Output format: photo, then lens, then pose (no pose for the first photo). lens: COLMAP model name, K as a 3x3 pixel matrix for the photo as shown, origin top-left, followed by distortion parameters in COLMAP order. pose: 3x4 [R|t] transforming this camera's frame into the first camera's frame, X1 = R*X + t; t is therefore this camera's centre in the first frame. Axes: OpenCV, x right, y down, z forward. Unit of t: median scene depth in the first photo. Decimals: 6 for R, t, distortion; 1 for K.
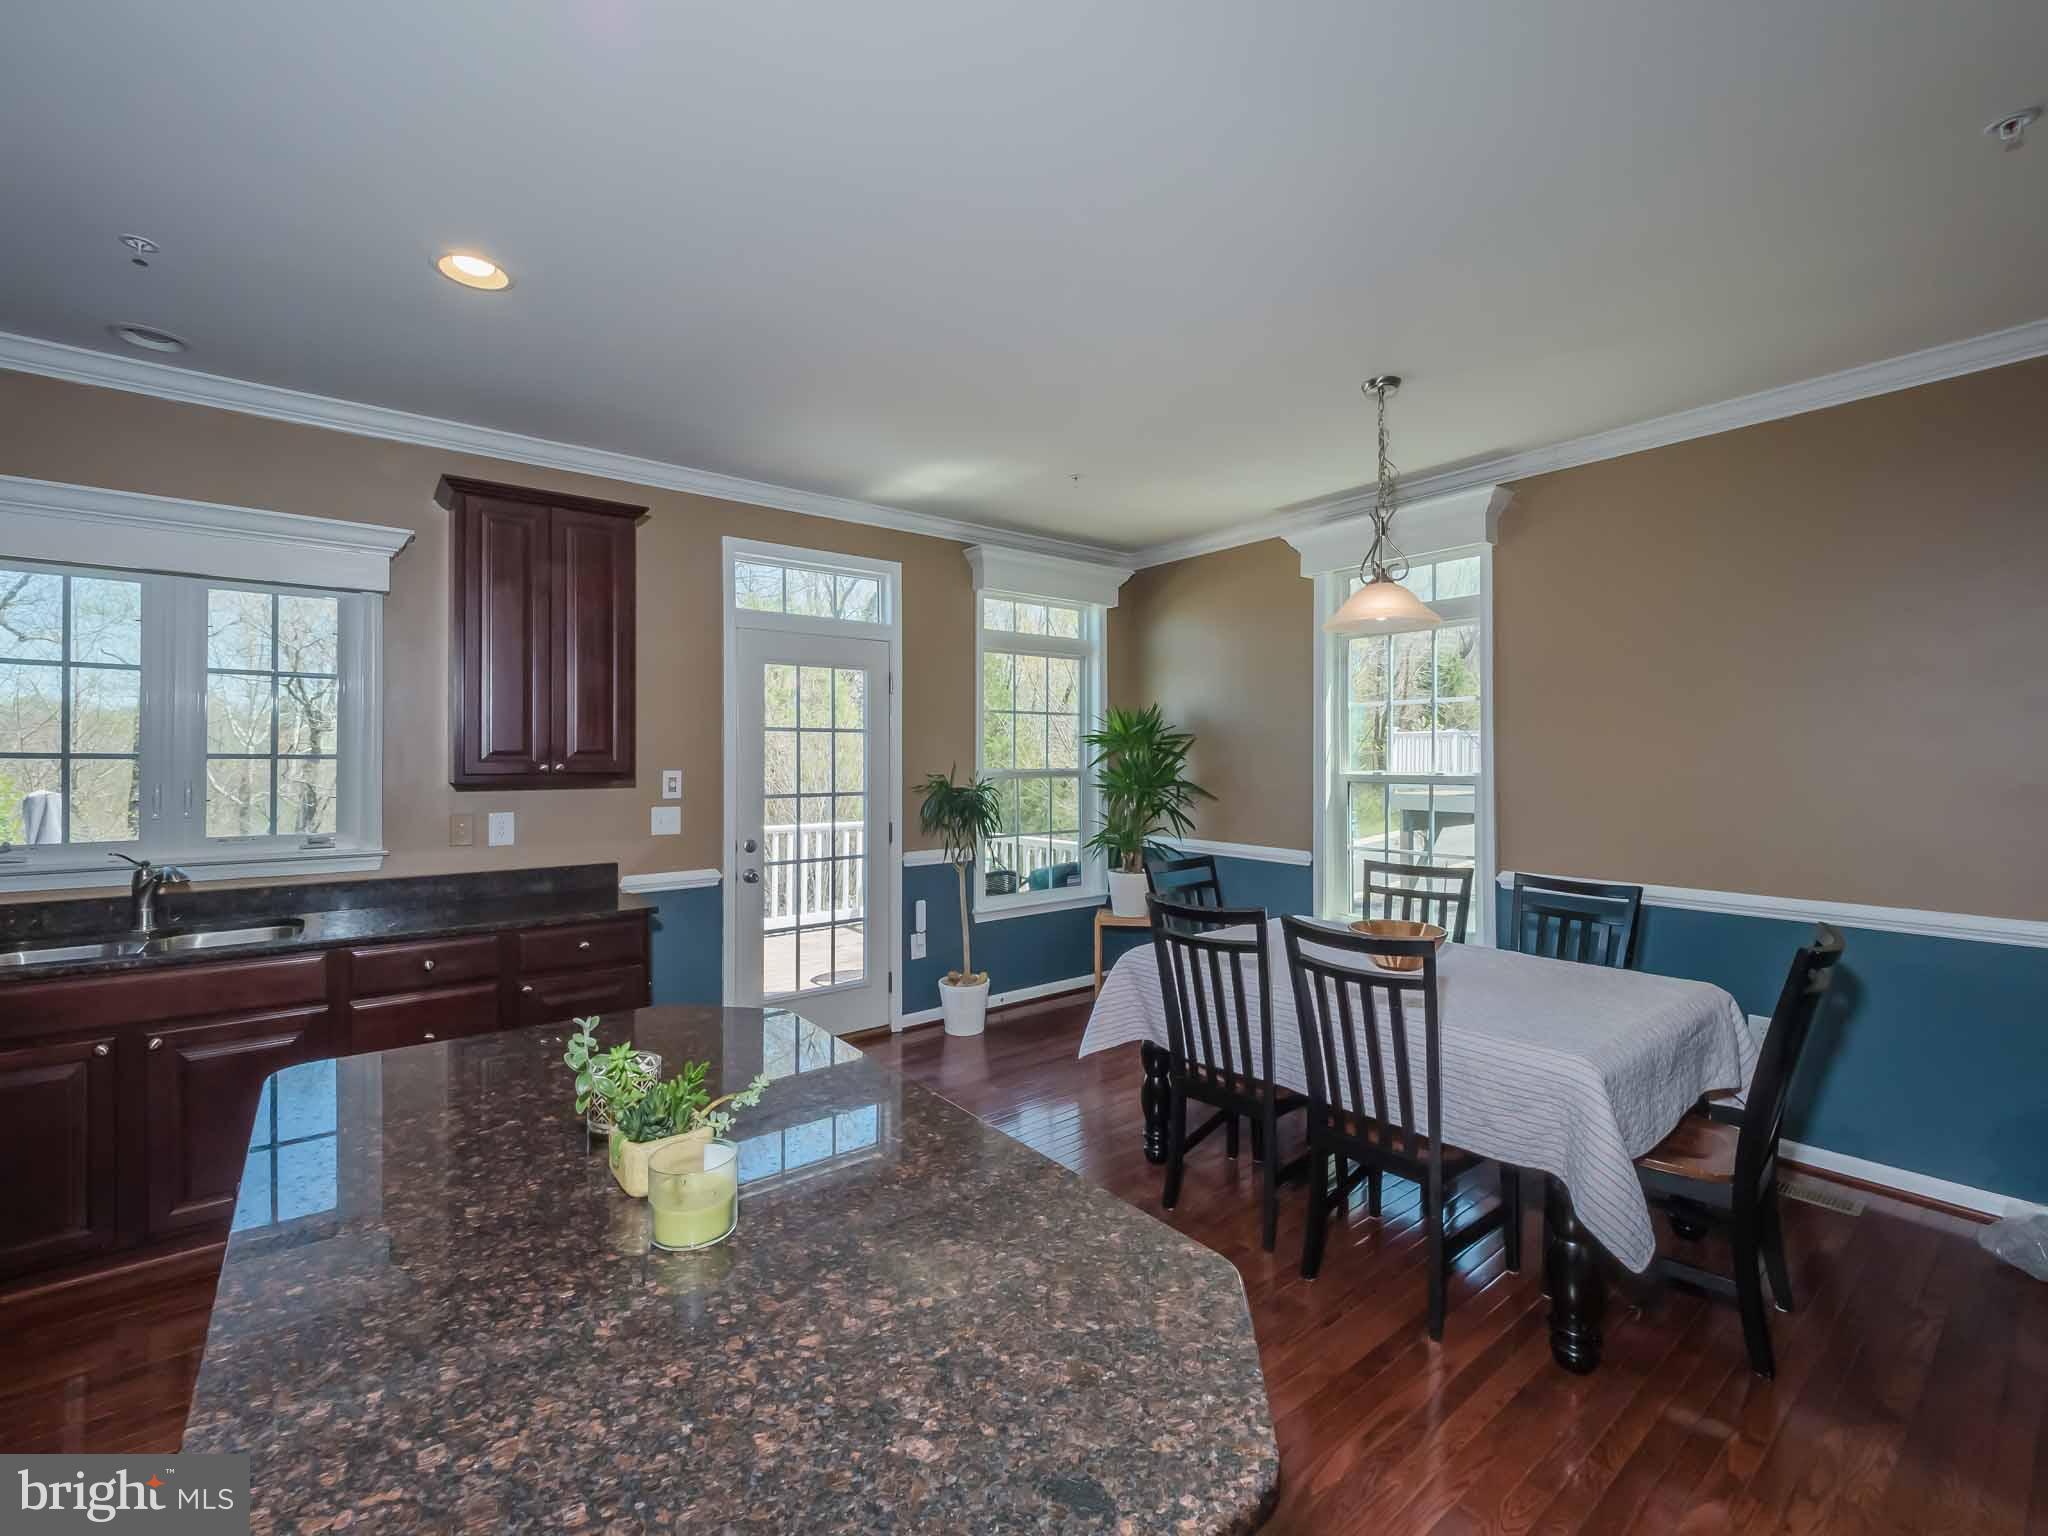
lens RADIAL K [[869.3, 0, 1036.4], [0, 869.3, 752.9], [0, 0, 1]] dist [-0.006253, -0.000481]
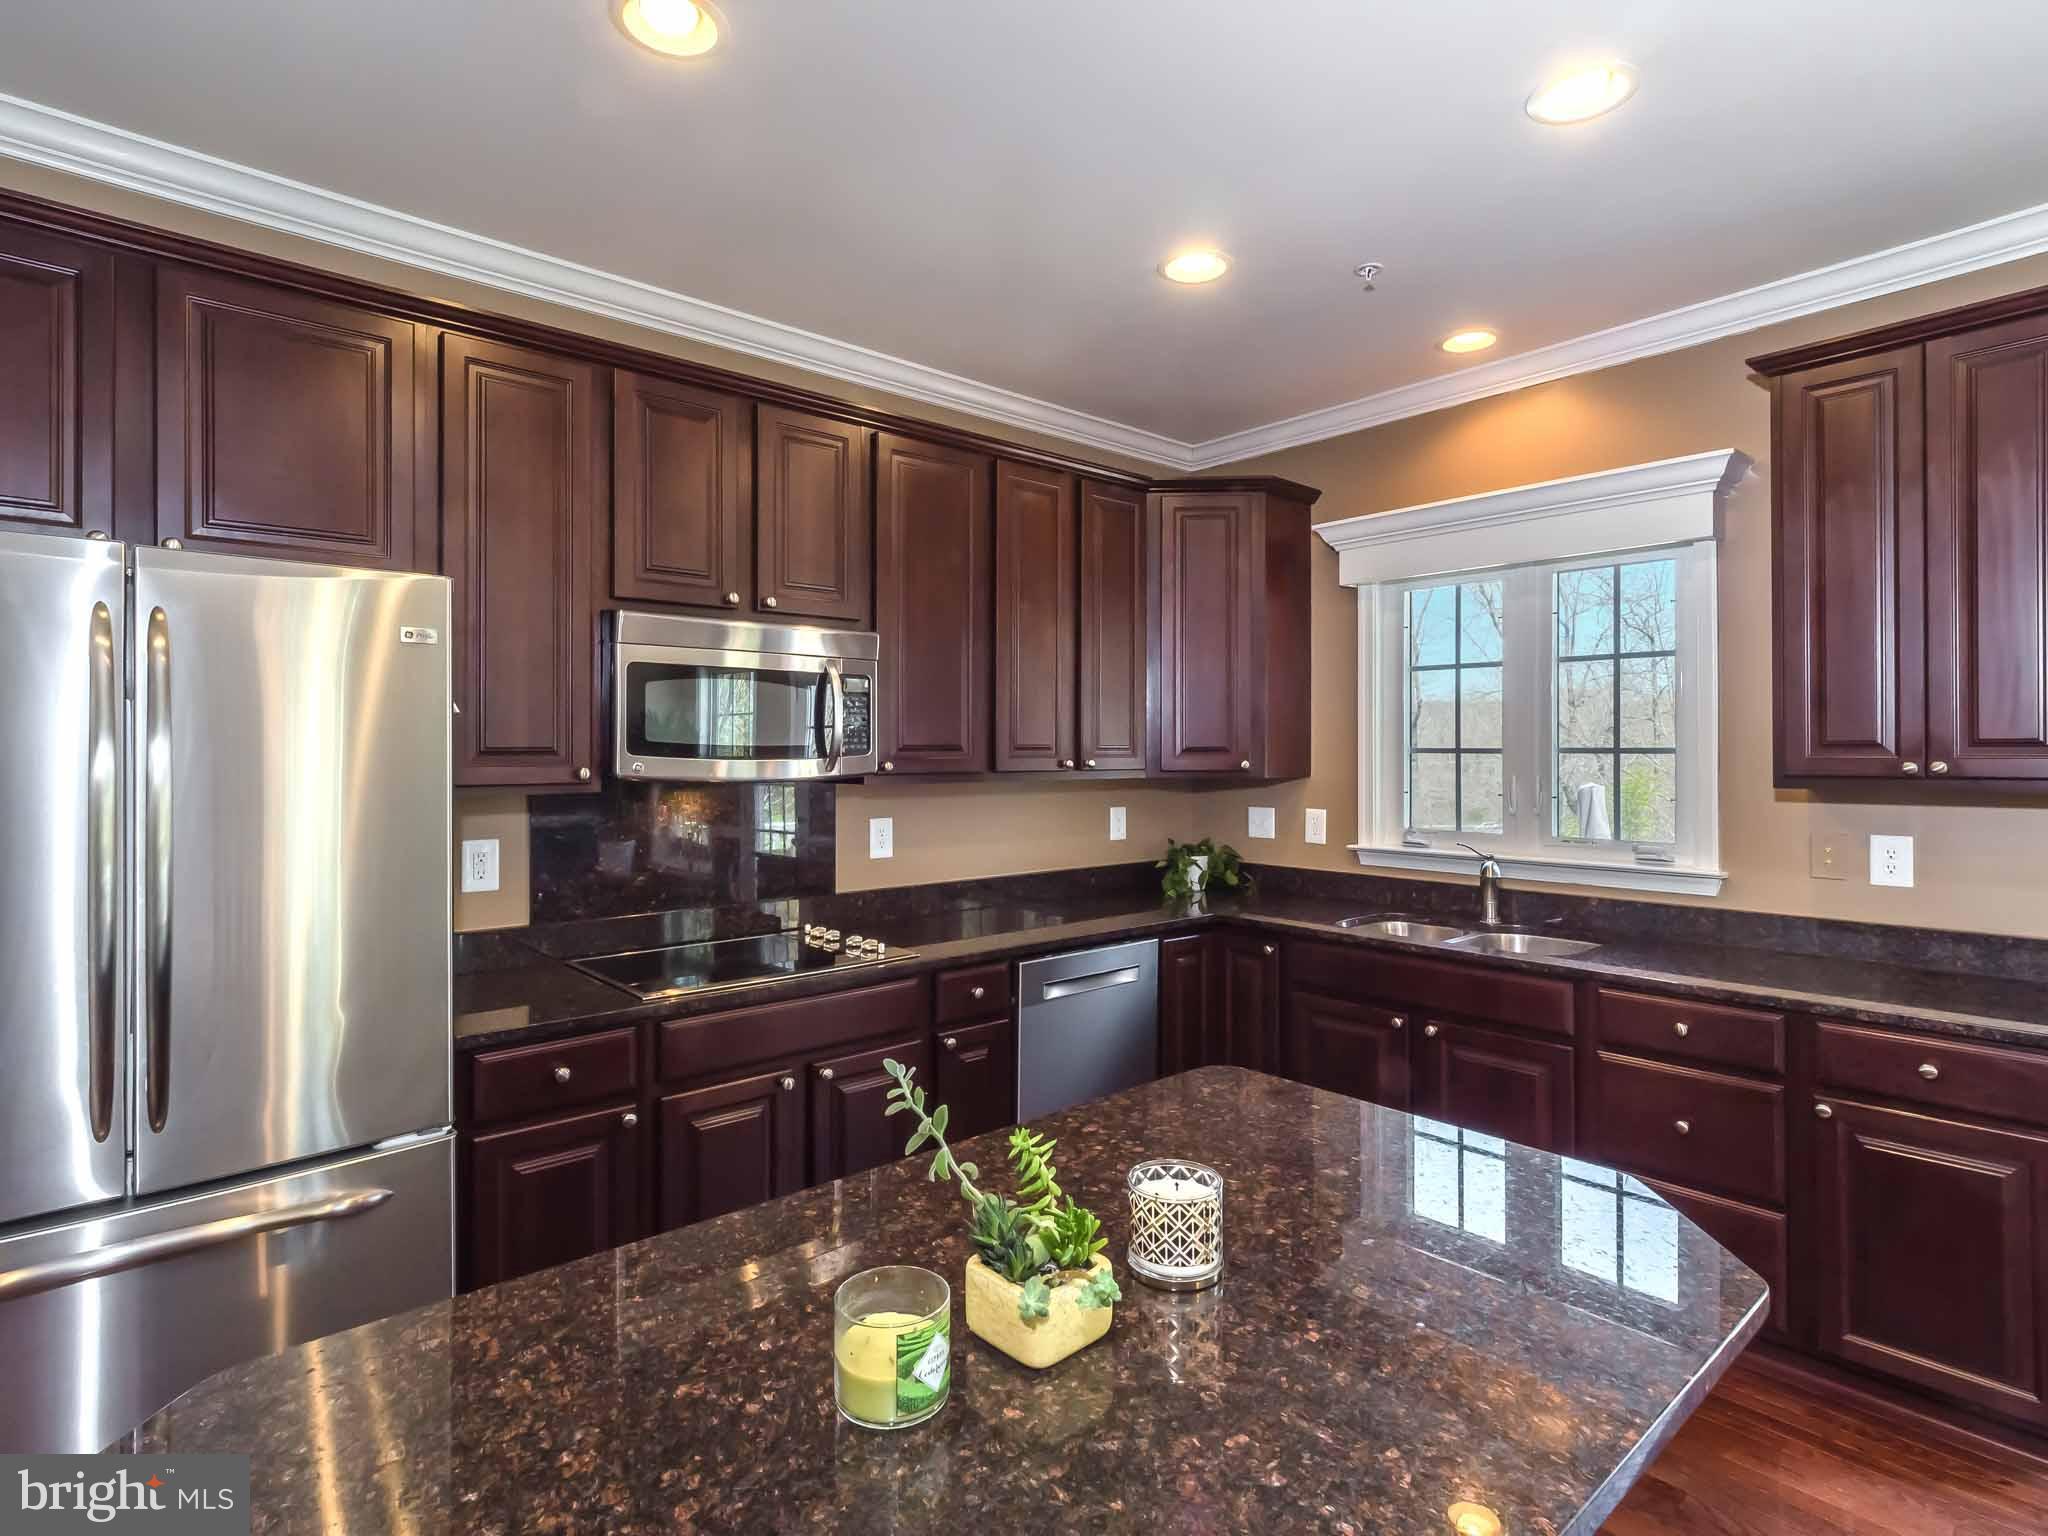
lens RADIAL K [[1061.1, 0, 1019.7], [0, 1061.1, 746.4], [0, 0, 1]] dist [0.002816, 0.000215]
pose [[0.040415, -0.003224, -0.999178, 0.136180], [0.007186, 0.999970, -0.002936, -0.000452], [0.999157, -0.007061, 0.040437, 0.282579]]
